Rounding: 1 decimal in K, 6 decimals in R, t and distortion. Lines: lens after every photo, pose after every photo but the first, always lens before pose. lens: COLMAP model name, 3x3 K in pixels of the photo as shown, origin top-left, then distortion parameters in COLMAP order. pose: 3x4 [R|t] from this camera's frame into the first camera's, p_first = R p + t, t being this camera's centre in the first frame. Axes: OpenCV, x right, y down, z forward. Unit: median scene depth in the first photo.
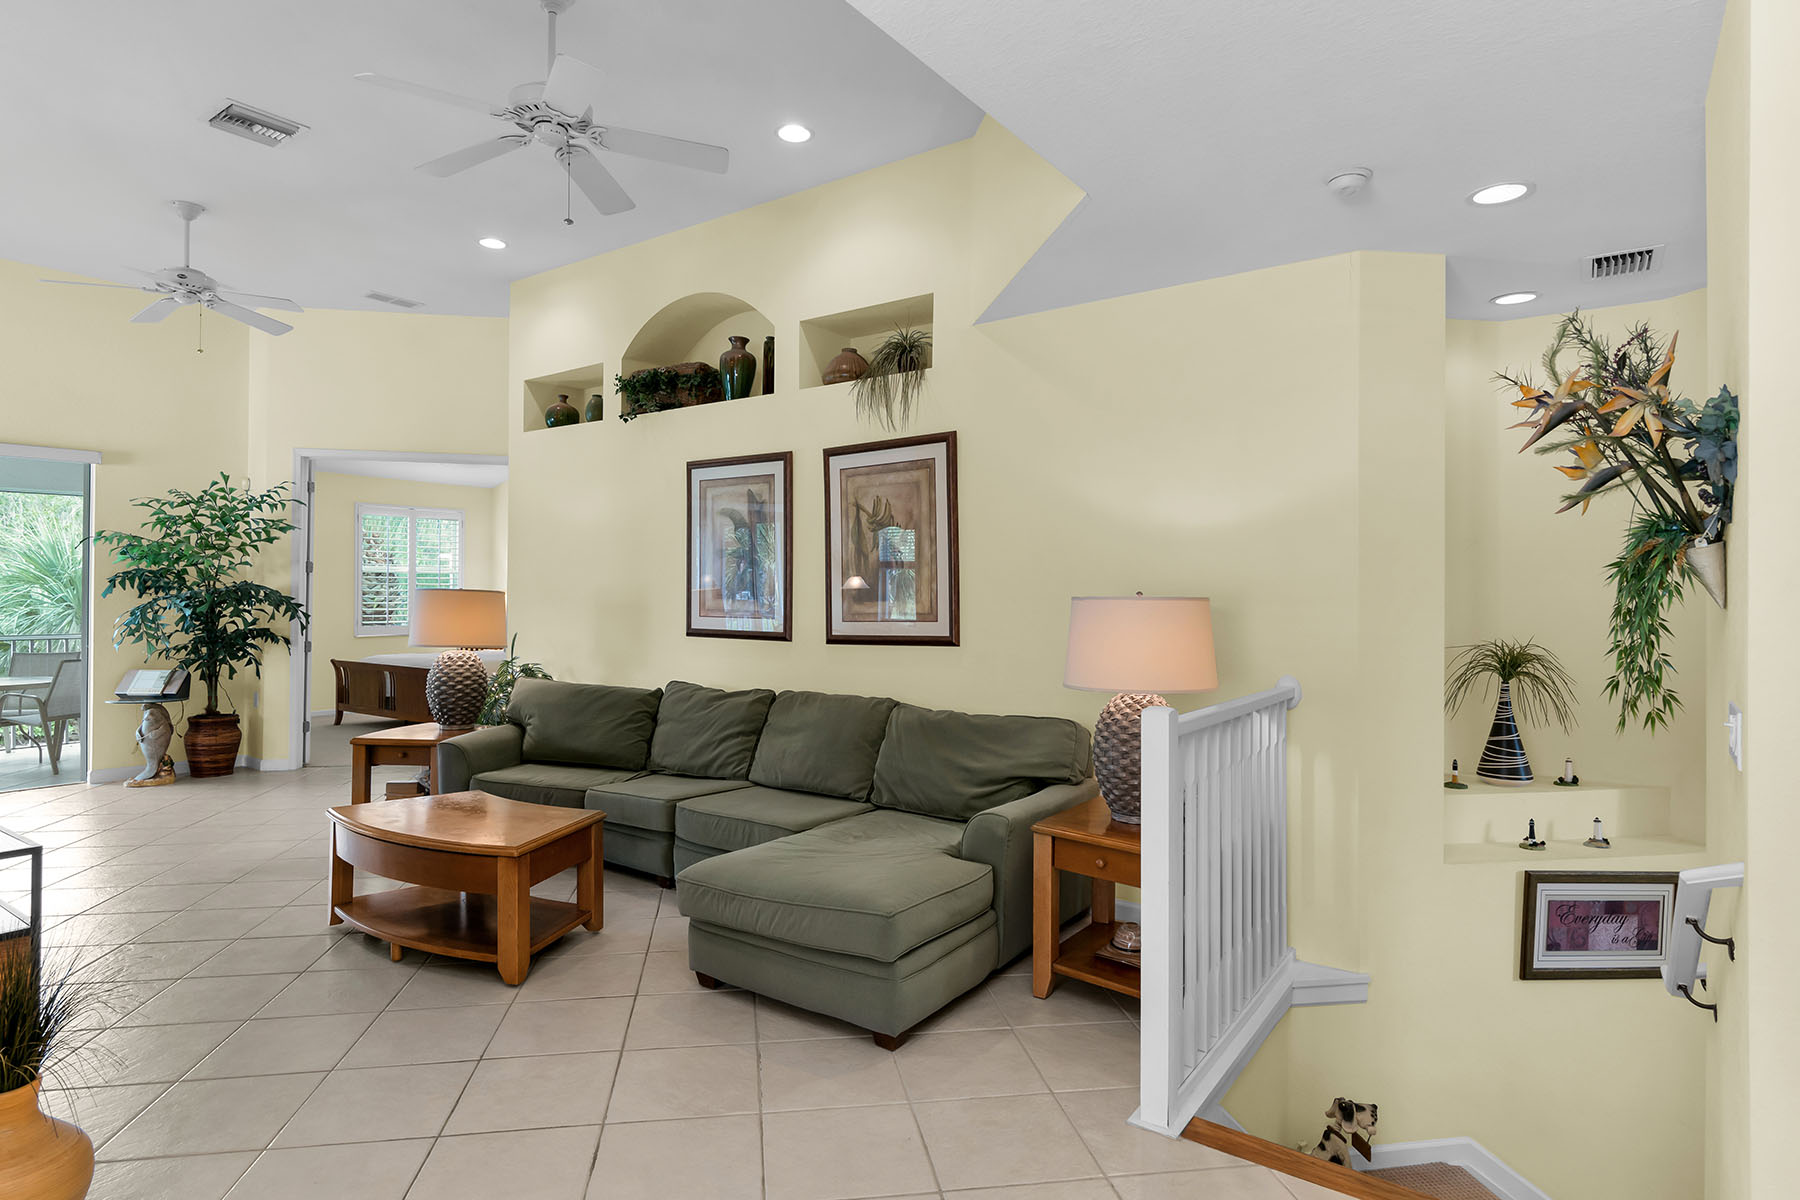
lens RADIAL K [[957.1, 0, 897.1], [0, 957.1, 556.1], [0, 0, 1]] dist [0.000853, 0.000104]
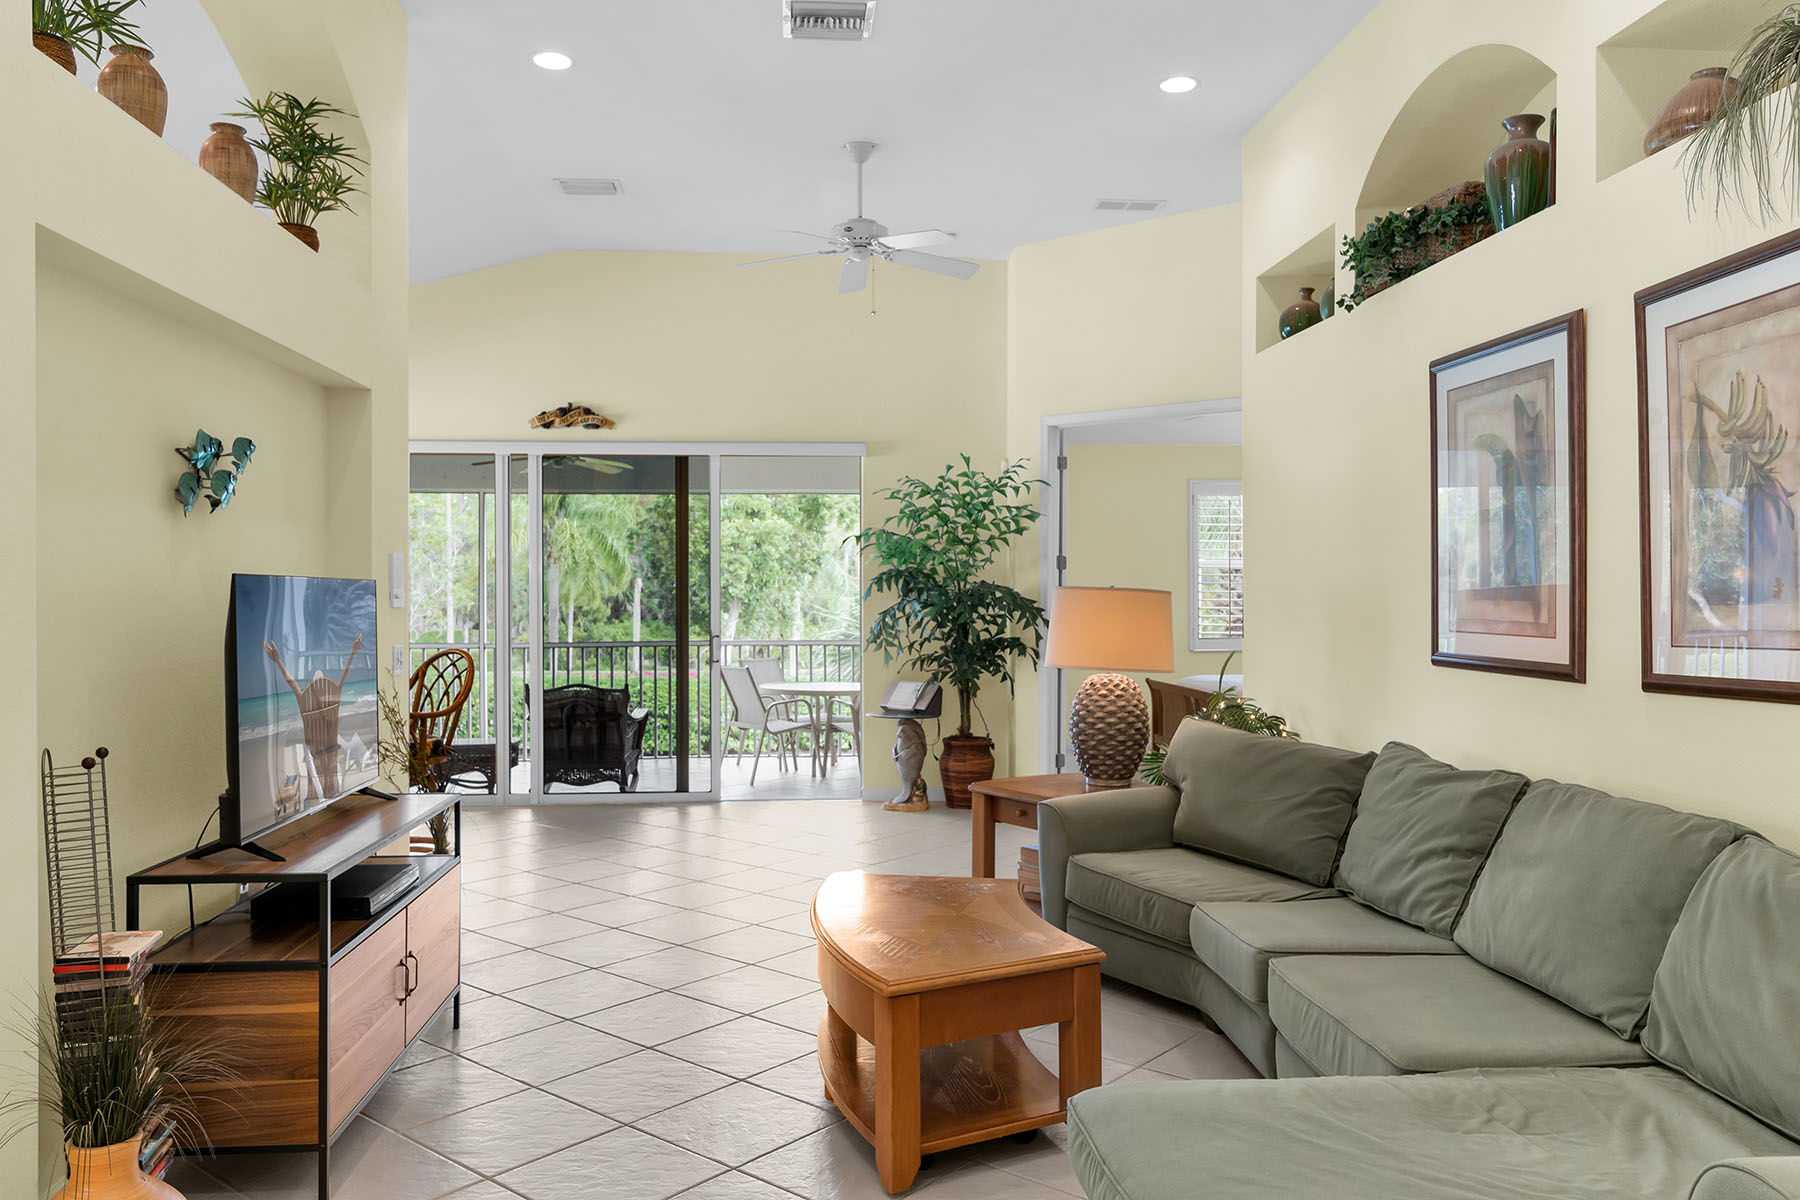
lens RADIAL K [[1290.1, 0, 897.6], [0, 1290.1, 580.3], [0, 0, 1]] dist [0.005741, 0.001494]
pose [[0.657448, -0.014391, -0.753363, 0.151398], [0.034604, 0.999339, 0.011109, 0.012865], [0.752705, -0.033373, 0.657511, 0.248042]]
